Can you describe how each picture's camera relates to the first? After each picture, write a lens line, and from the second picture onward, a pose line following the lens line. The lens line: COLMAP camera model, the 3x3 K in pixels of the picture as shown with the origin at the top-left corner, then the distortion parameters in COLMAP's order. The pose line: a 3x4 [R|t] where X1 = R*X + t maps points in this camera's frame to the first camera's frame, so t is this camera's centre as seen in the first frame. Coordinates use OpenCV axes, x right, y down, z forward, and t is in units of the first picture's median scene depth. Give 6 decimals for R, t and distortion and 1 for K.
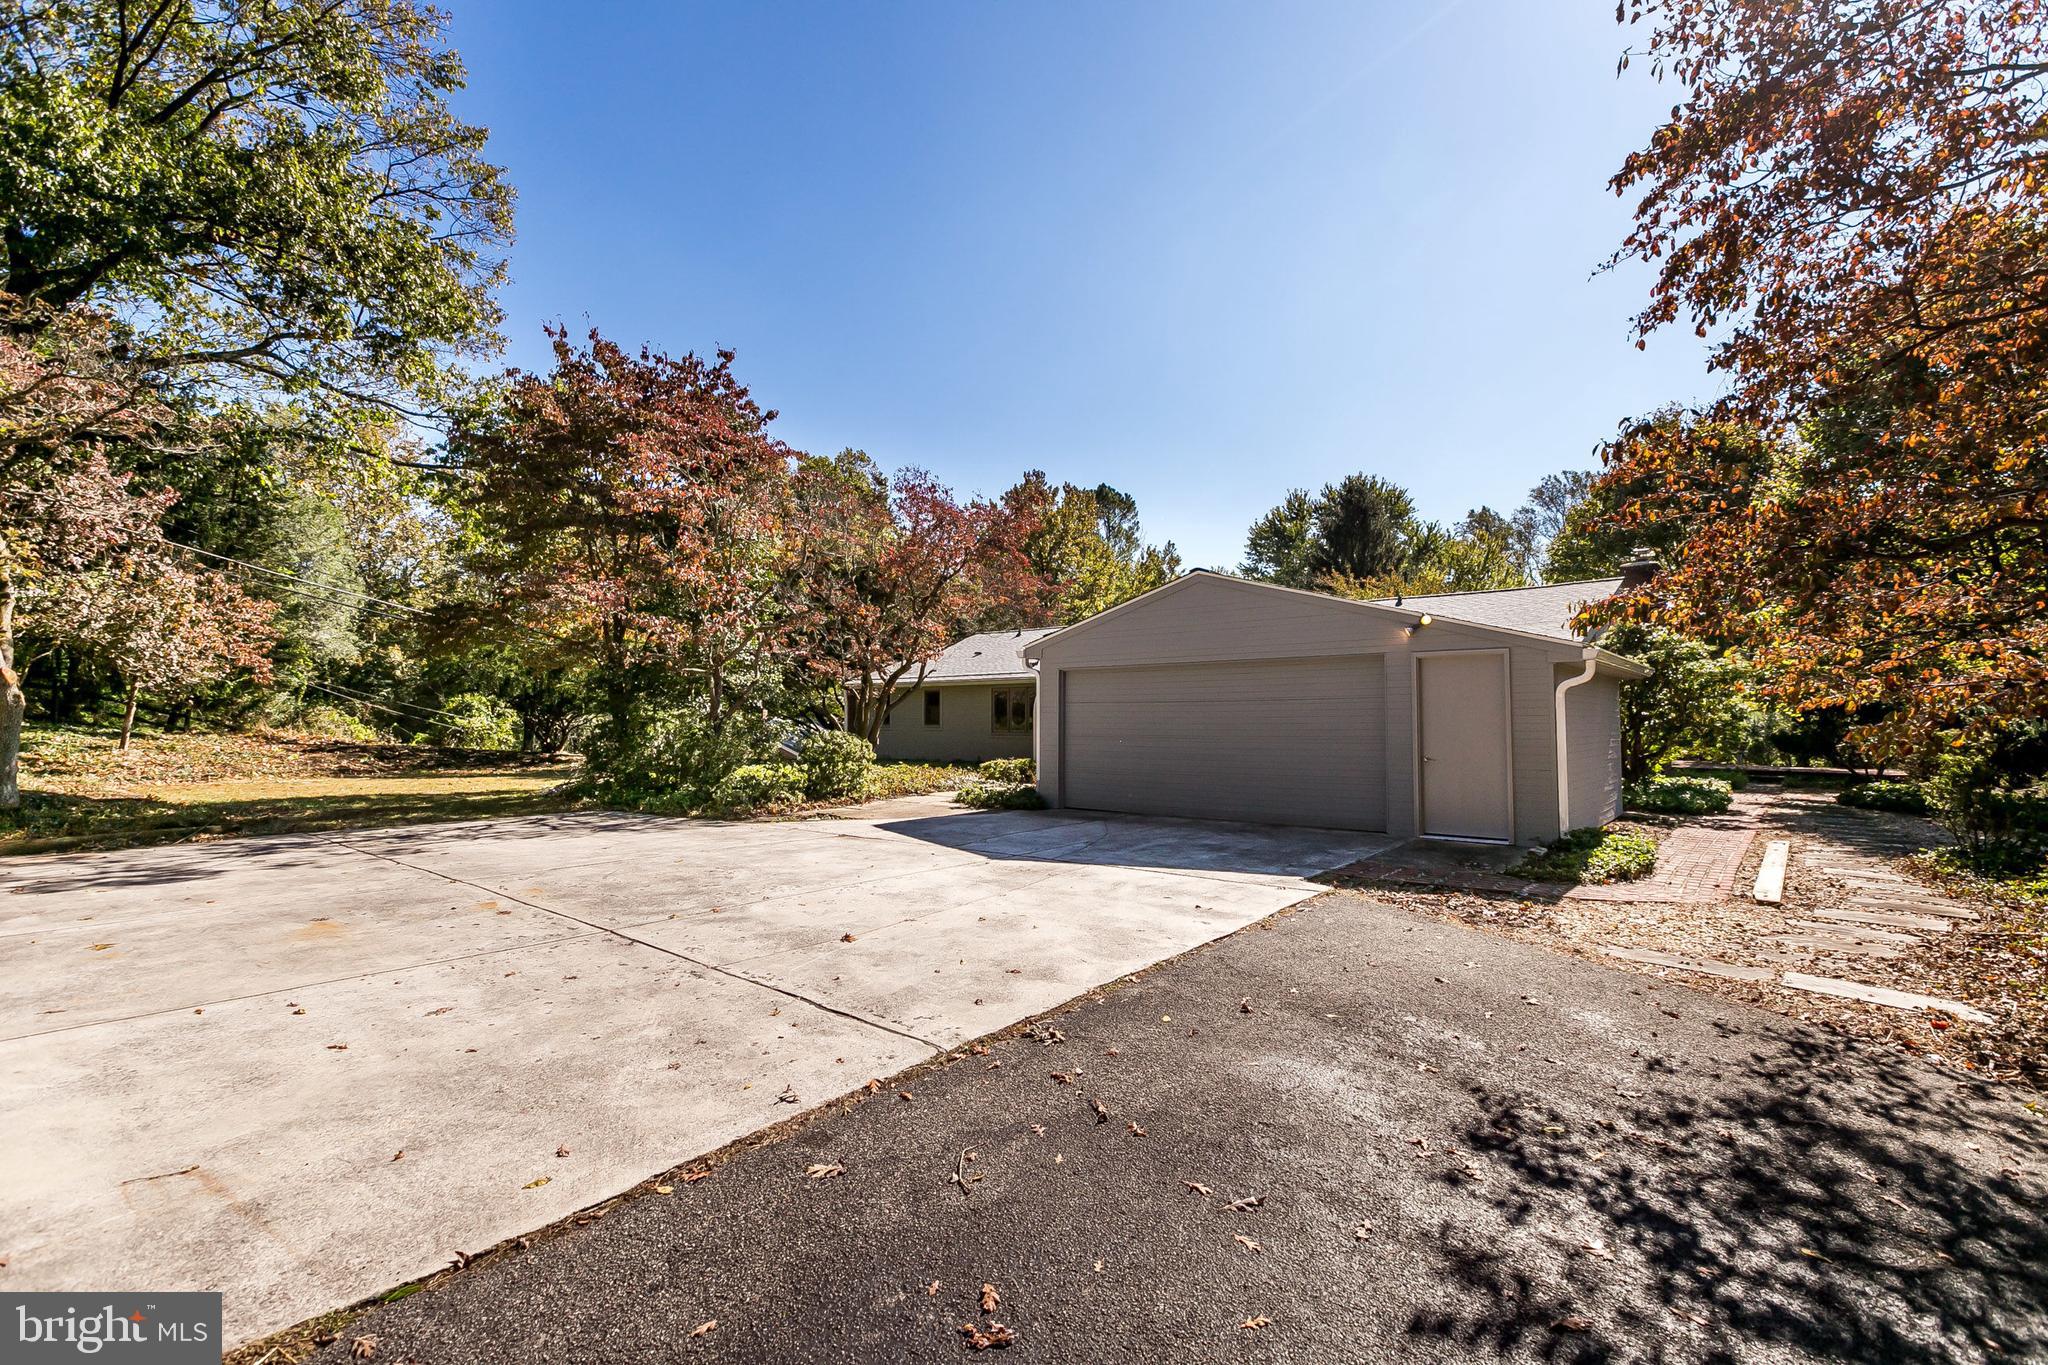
lens RADIAL K [[922.0, 0, 1009.6], [0, 922.0, 674.7], [0, 0, 1]] dist [0.006884, -0.002218]
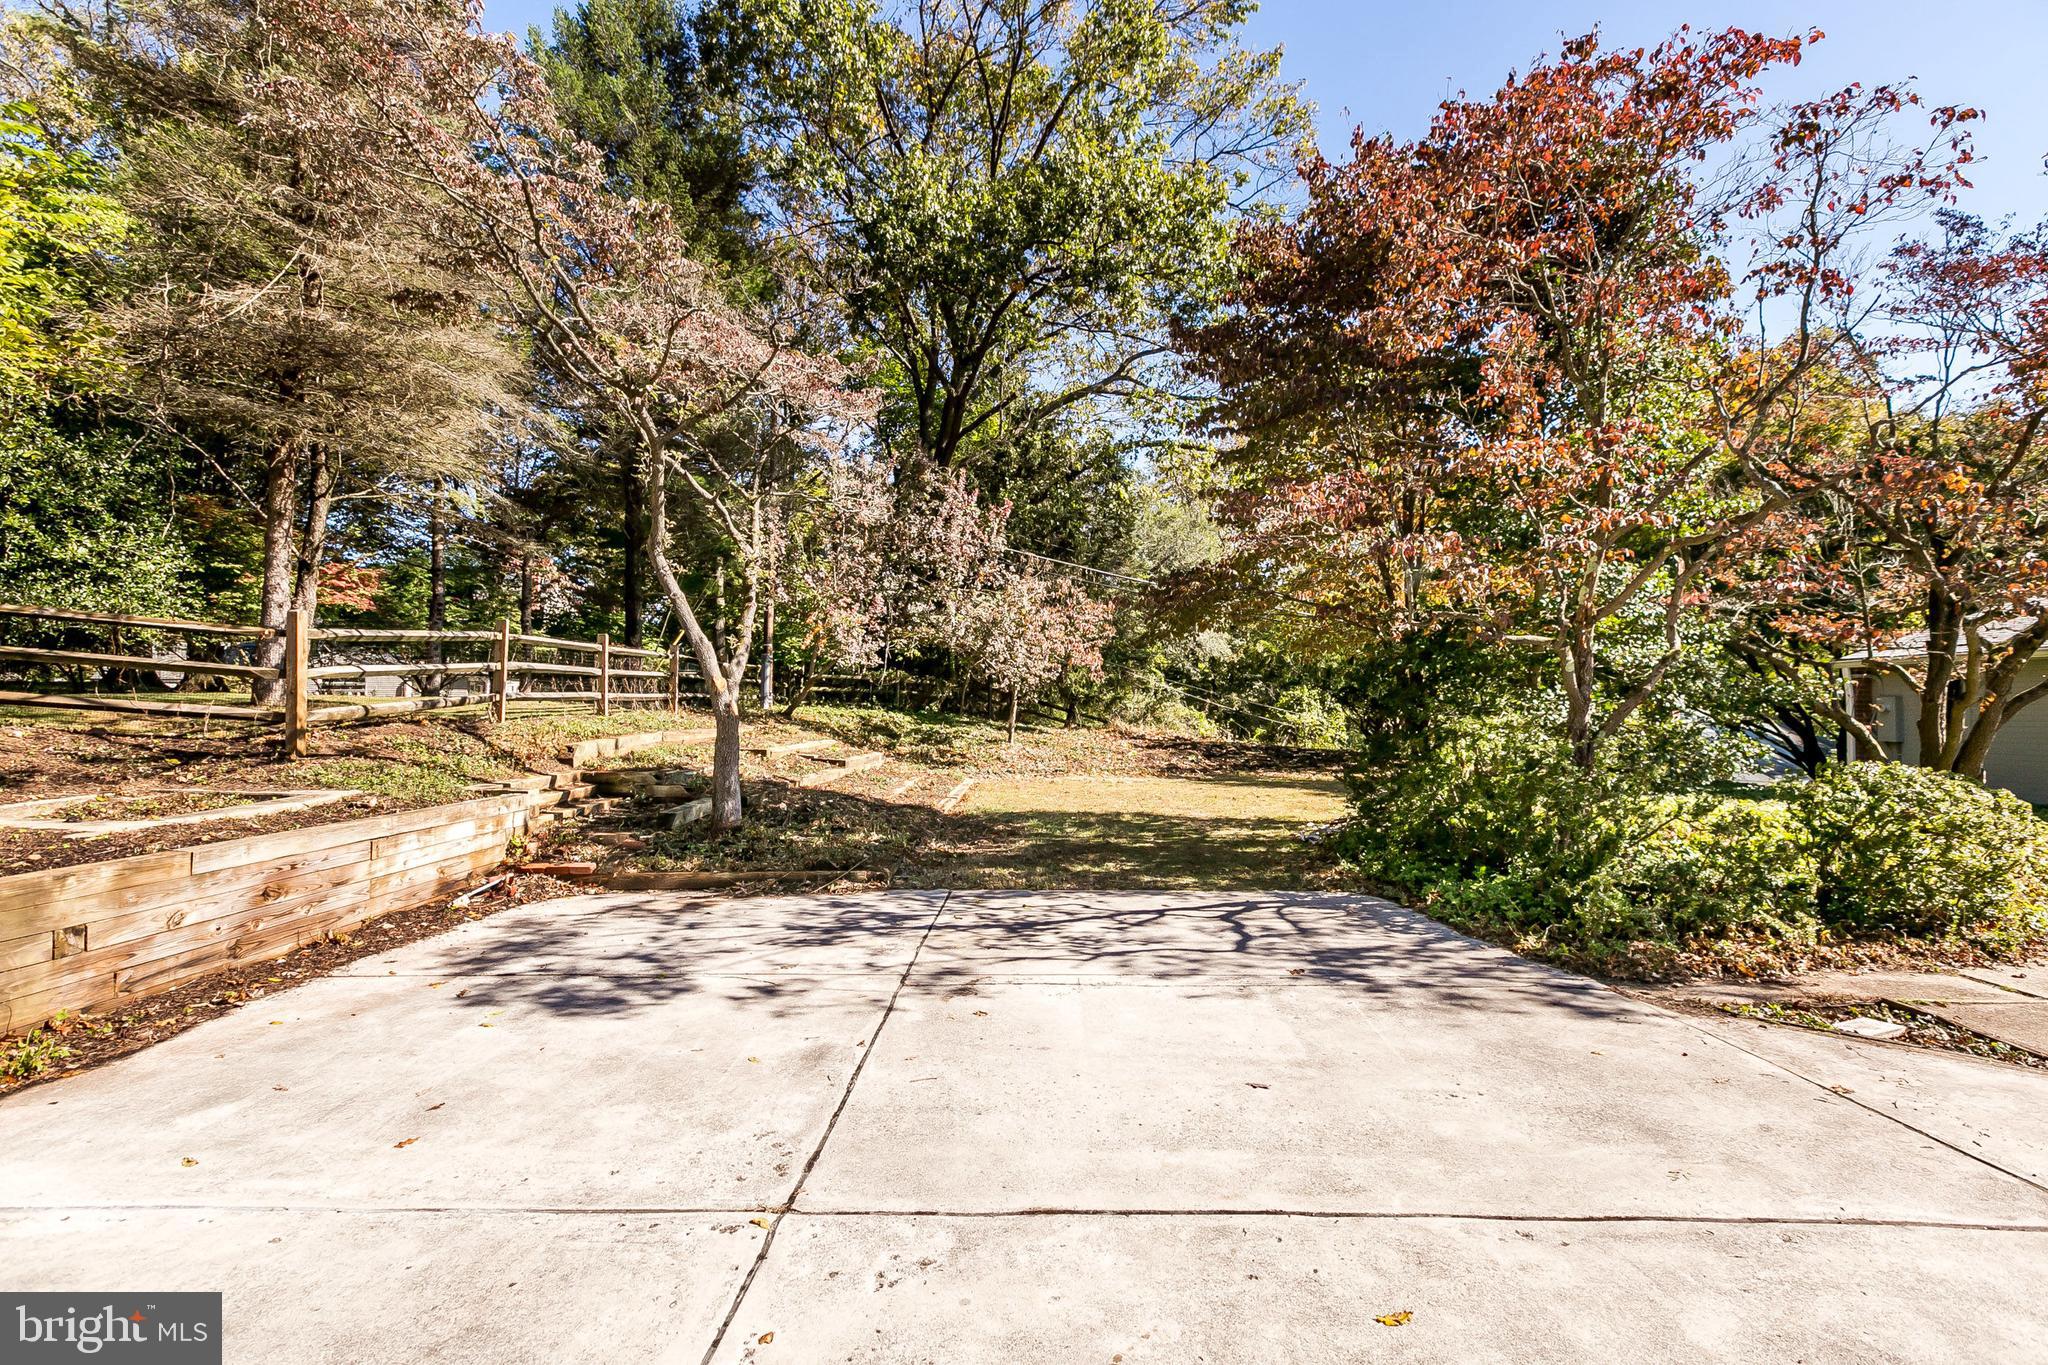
lens RADIAL K [[922.0, 0, 1025.6], [0, 922.0, 682.0], [0, 0, 1]] dist [0.006884, -0.002218]
pose [[0.647409, -0.022758, -0.761803, -0.088778], [0.037920, 0.999278, 0.002373, 0.004674], [0.761199, -0.030424, 0.647805, 0.303372]]
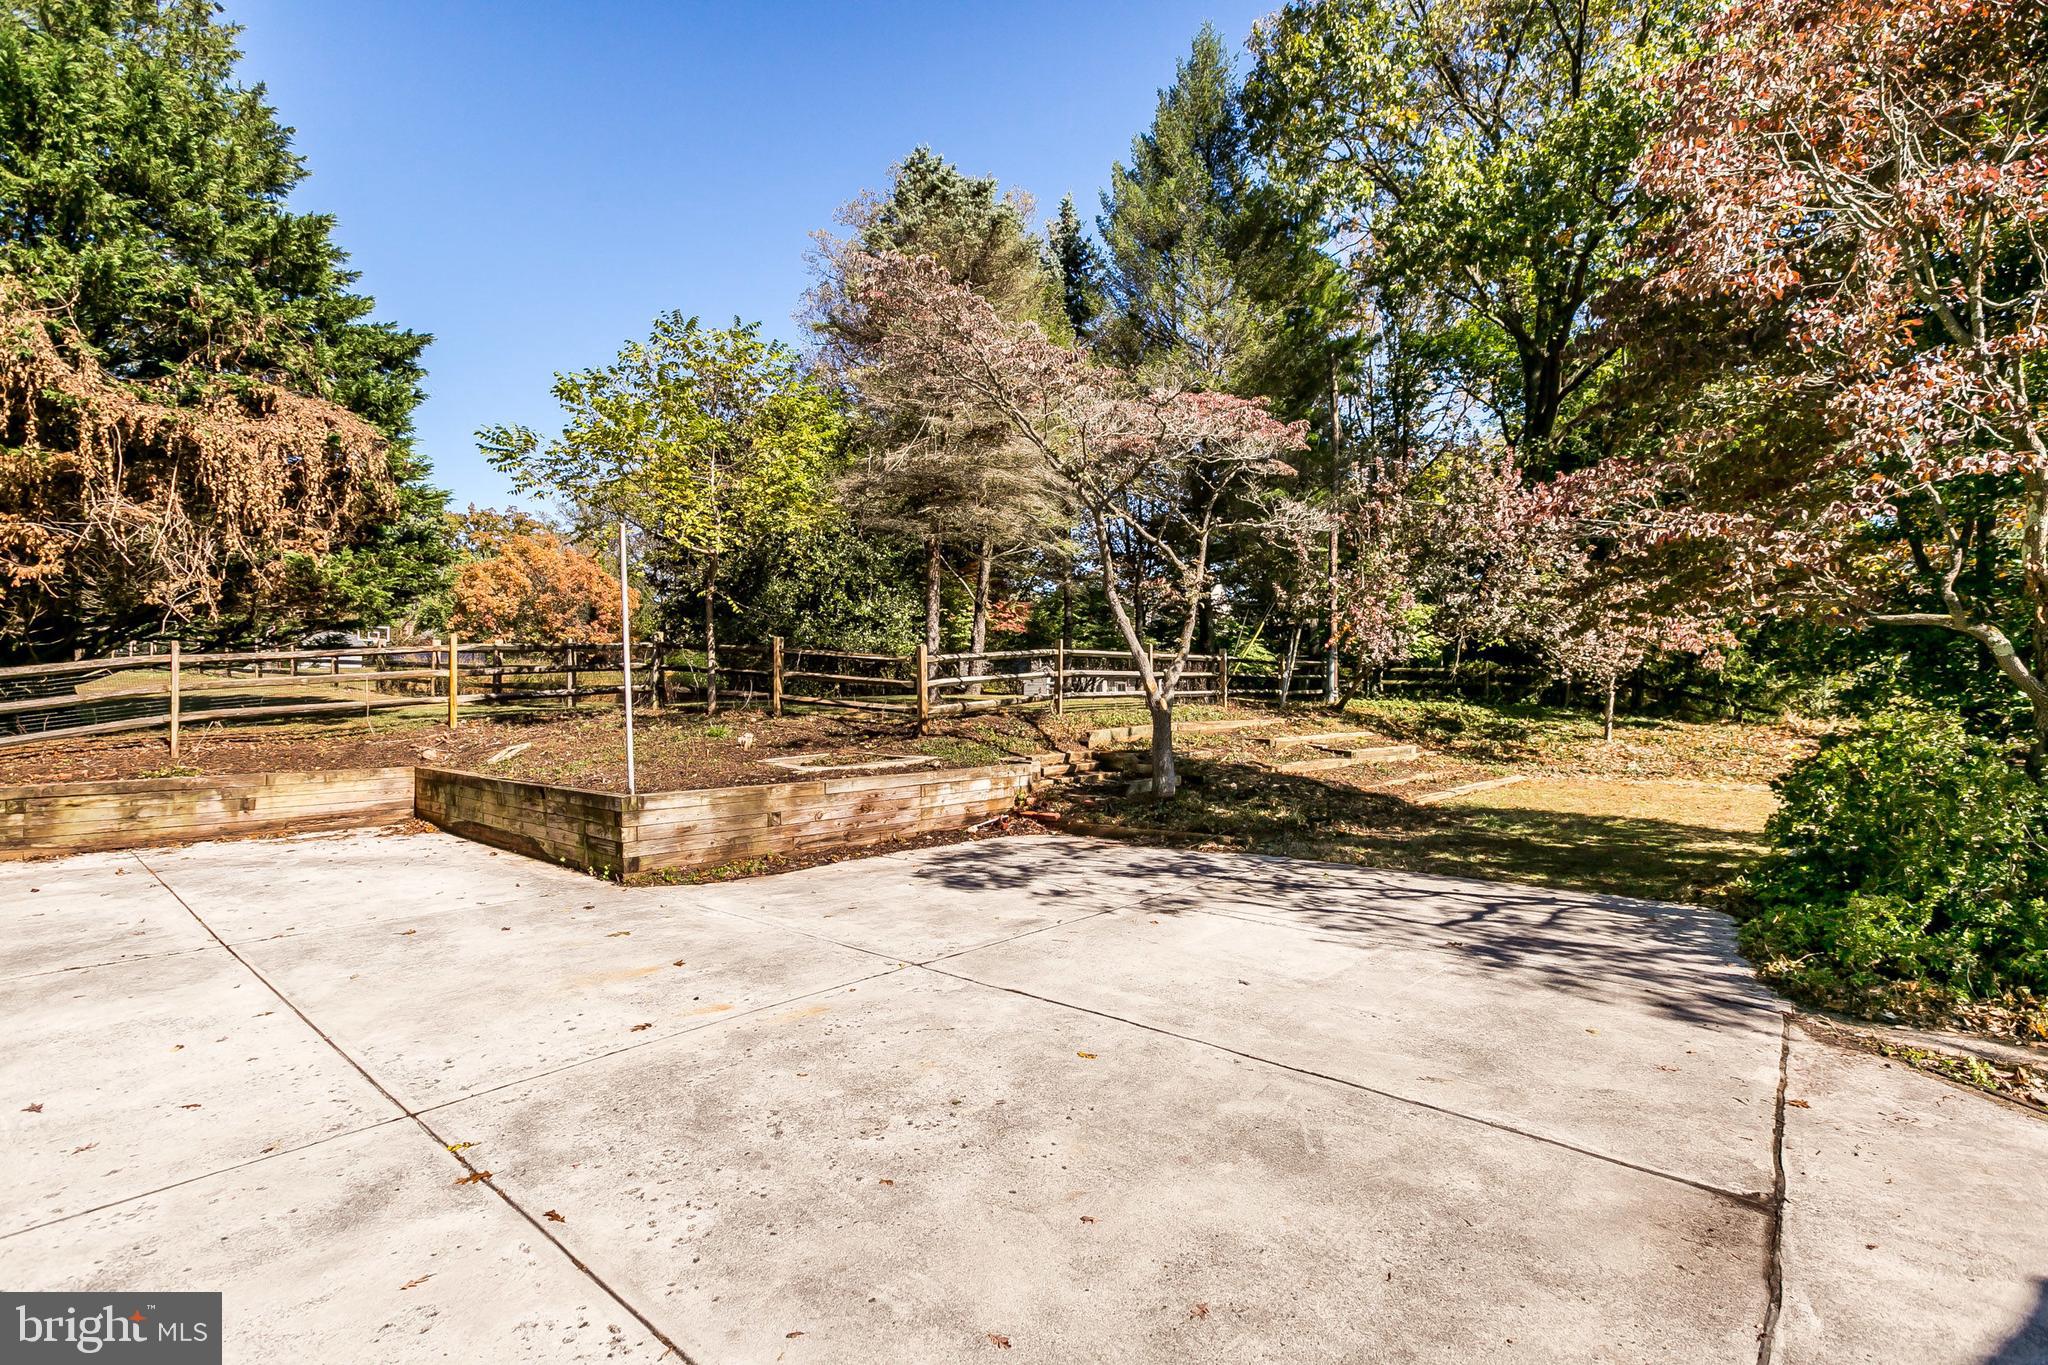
lens RADIAL K [[922.0, 0, 1016.8], [0, 922.0, 682.4], [0, 0, 1]] dist [0.006884, -0.002218]
pose [[-0.008937, -0.021790, -0.999723, 0.051263], [0.054672, 0.998257, -0.022247, 0.006849], [0.998464, -0.054856, -0.007730, 0.396606]]
